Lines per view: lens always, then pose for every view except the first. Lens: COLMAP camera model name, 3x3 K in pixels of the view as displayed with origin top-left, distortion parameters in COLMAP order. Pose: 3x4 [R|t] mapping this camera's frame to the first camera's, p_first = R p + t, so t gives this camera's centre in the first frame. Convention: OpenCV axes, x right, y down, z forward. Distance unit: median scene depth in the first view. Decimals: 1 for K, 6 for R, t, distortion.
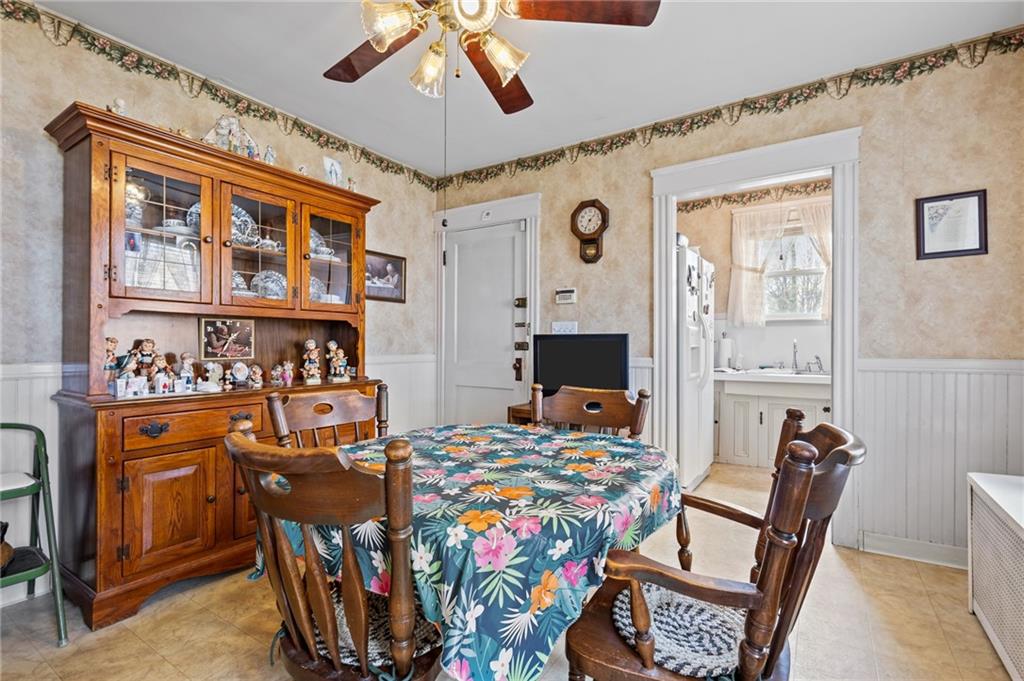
lens RADIAL K [[473.7, 0, 514.0], [0, 473.7, 342.1], [0, 0, 1]] dist [0.007137, -0.002768]
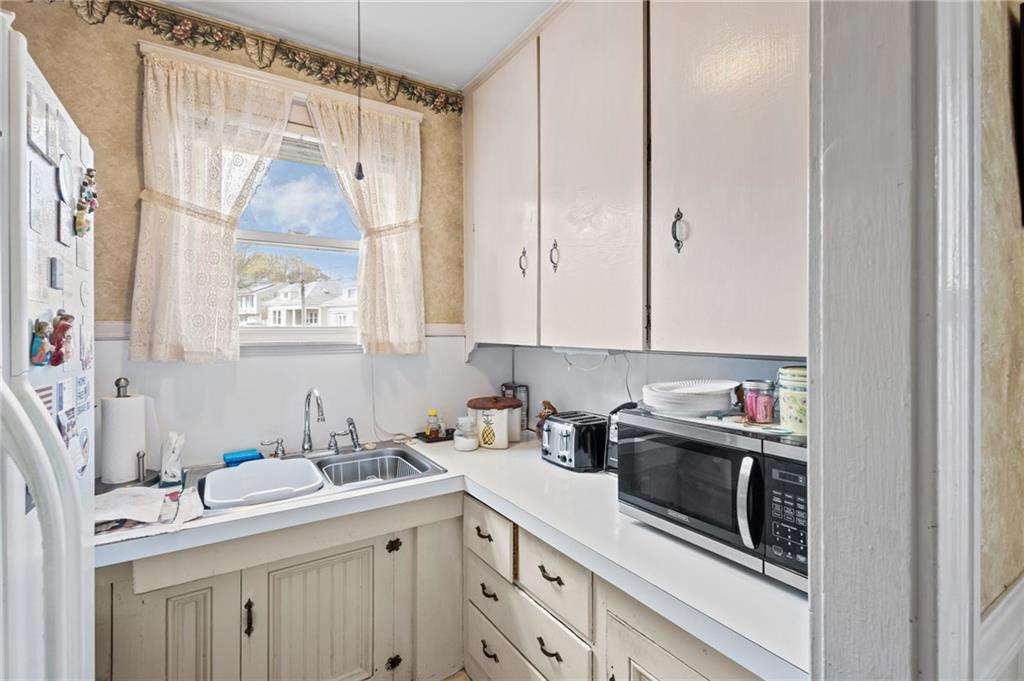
lens RADIAL K [[473.7, 0, 514.4], [0, 473.7, 333.0], [0, 0, 1]] dist [0.007137, -0.002768]
pose [[0.405456, -0.004596, 0.914103, 0.247548], [-0.002070, 0.999980, 0.005946, -0.057921], [-0.914112, -0.004304, 0.405438, 0.608655]]
